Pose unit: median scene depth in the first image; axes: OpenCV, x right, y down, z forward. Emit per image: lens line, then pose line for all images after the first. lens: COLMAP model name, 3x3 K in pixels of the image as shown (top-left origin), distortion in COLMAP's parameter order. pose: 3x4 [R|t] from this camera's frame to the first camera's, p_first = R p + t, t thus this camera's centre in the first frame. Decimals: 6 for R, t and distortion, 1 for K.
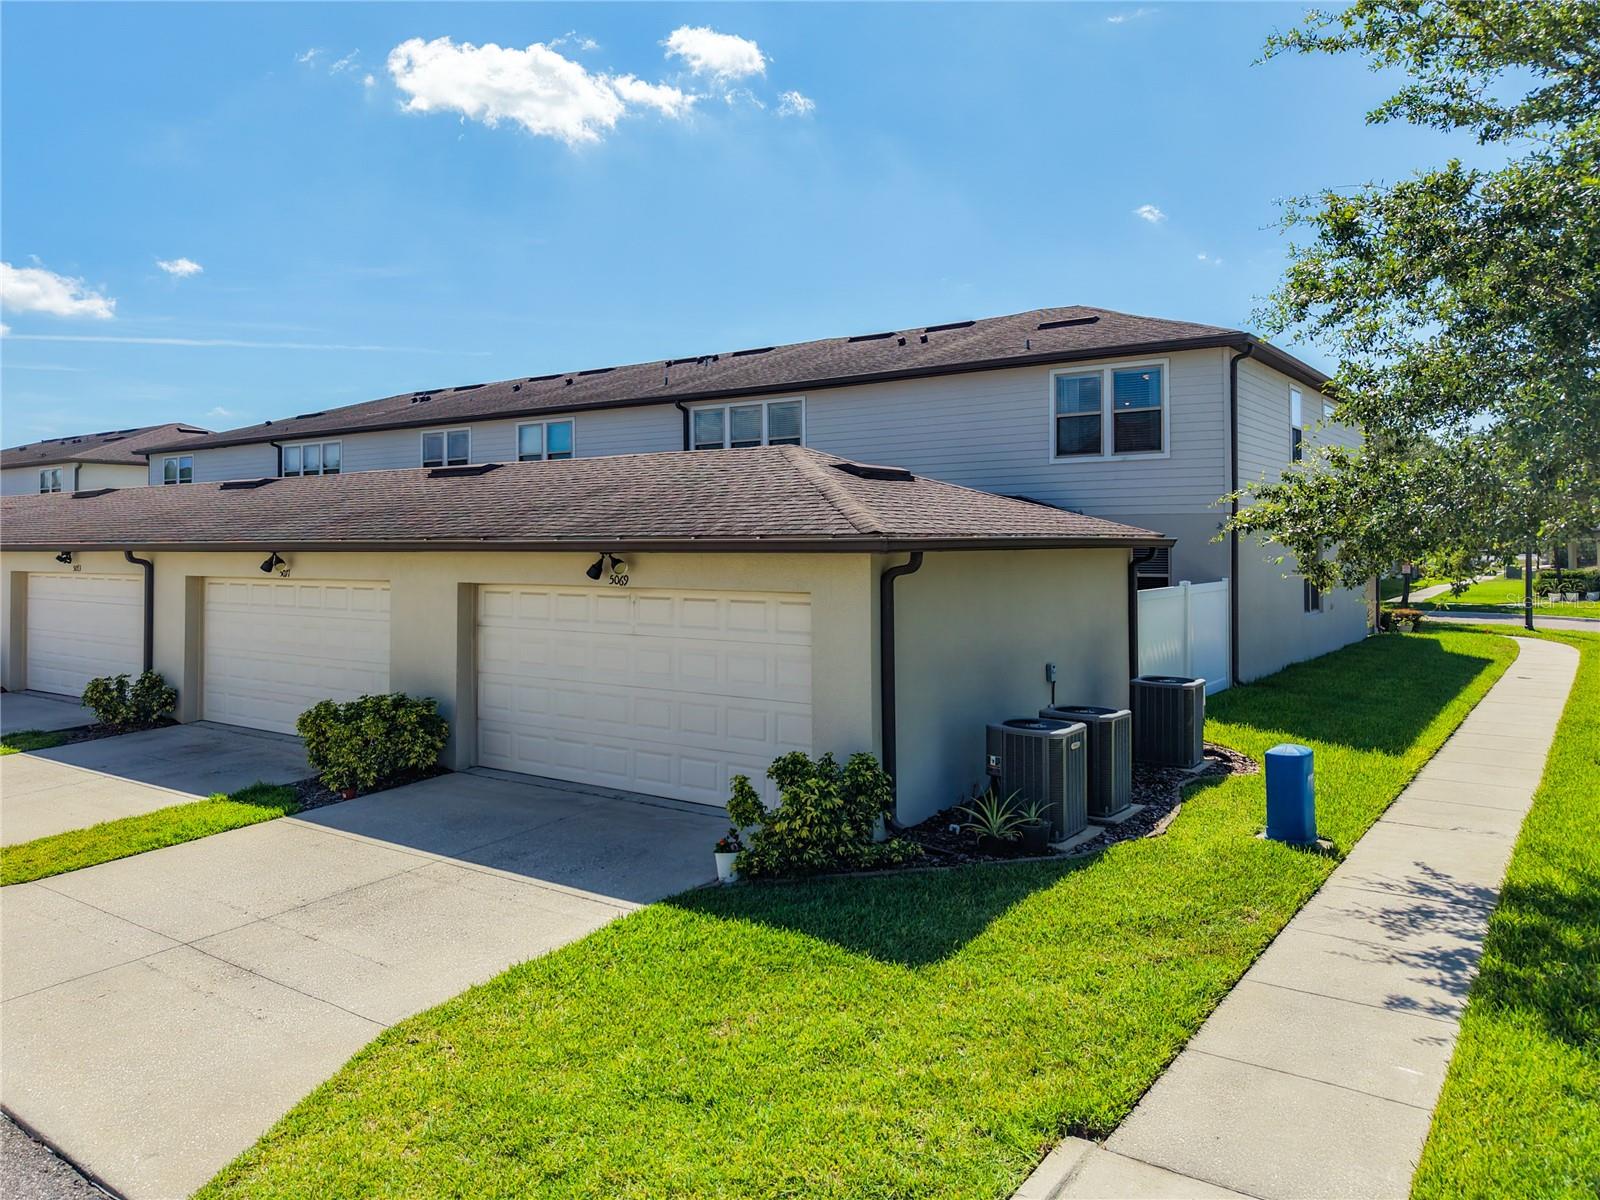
lens RADIAL K [[1072.0, 0, 806.3], [0, 1072.0, 603.4], [0, 0, 1]] dist [0.038688, -0.040821]
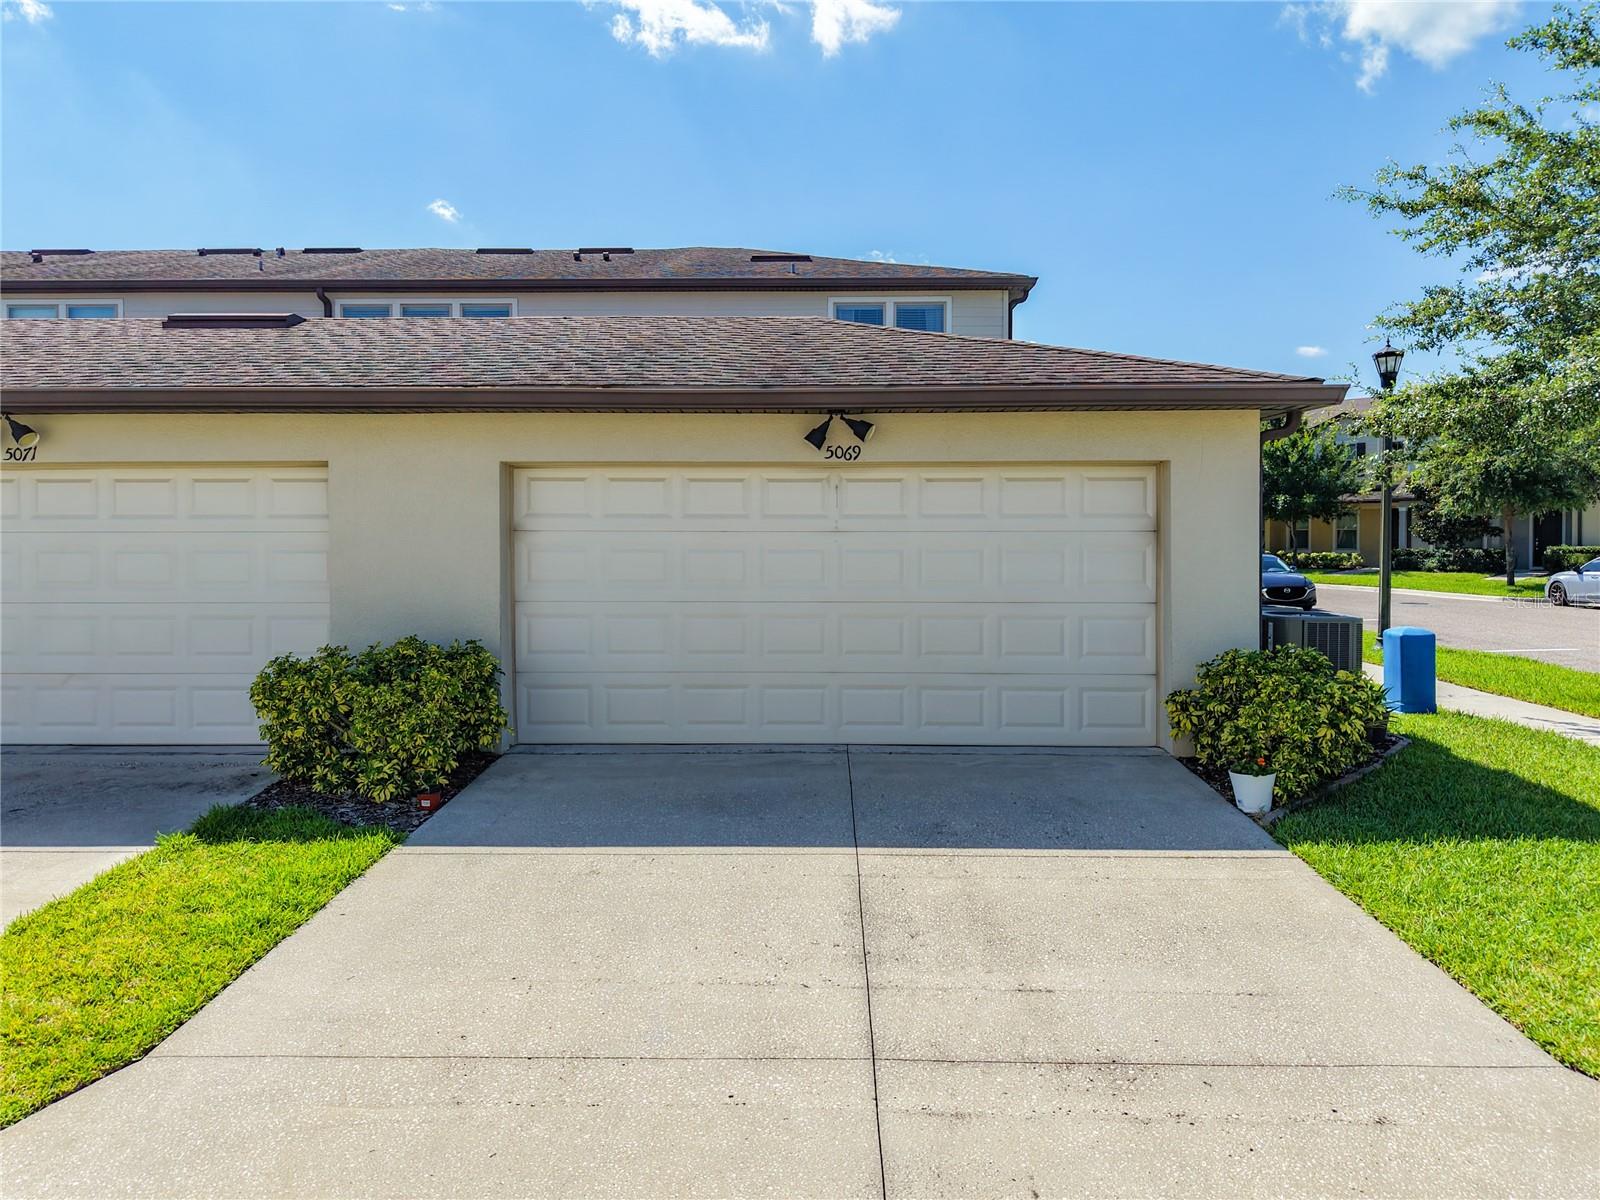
lens RADIAL K [[1081.3, 0, 800.0], [0, 1081.3, 600.0], [0, 0, 1]] dist [0.006196, -0.004112]
pose [[0.839029, -0.037580, 0.542788, -0.602064], [0.023964, 0.999196, 0.032136, 0.053431], [-0.543559, -0.013956, 0.839255, 0.401443]]
